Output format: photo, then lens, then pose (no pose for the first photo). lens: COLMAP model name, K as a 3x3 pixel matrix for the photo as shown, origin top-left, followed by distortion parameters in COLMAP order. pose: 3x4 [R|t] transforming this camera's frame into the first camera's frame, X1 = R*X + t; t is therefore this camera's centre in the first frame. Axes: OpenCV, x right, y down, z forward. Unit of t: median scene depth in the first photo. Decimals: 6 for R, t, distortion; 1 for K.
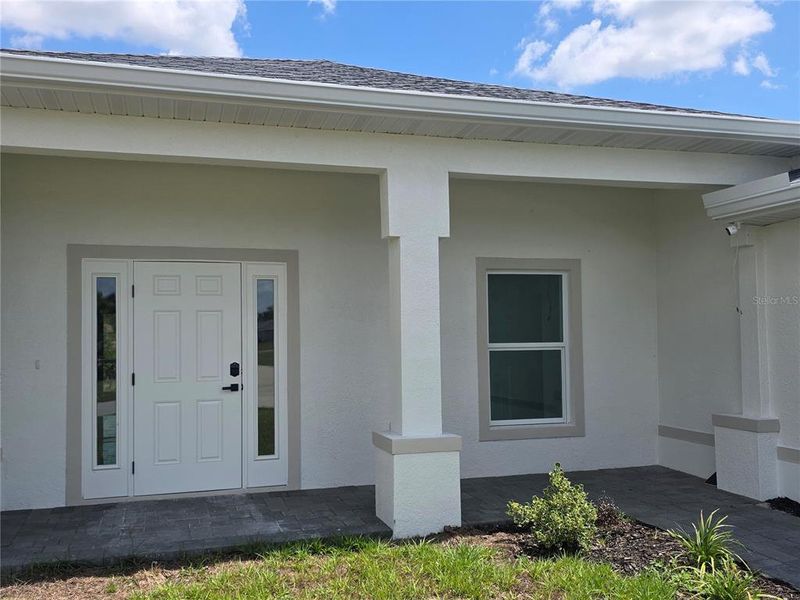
lens RADIAL K [[774.3, 0, 399.2], [0, 774.3, 297.3], [0, 0, 1]] dist [0.055570, 0.000000]
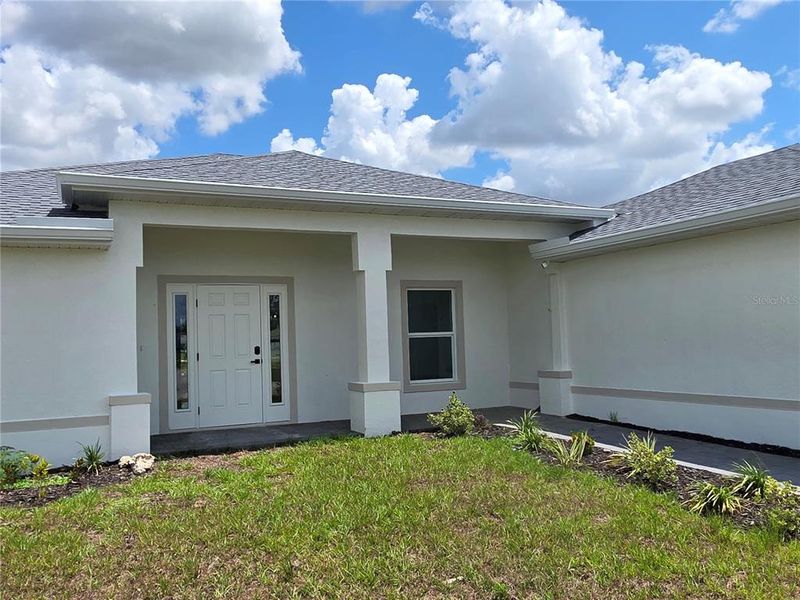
lens RADIAL K [[707.9, 0, 407.0], [0, 707.9, 294.1], [0, 0, 1]] dist [-0.000892, 0.020912]
pose [[0.986856, -0.008913, 0.161355, -0.142550], [0.012092, 0.999751, -0.018735, 0.006176], [-0.161148, 0.020440, 0.986719, -0.528401]]
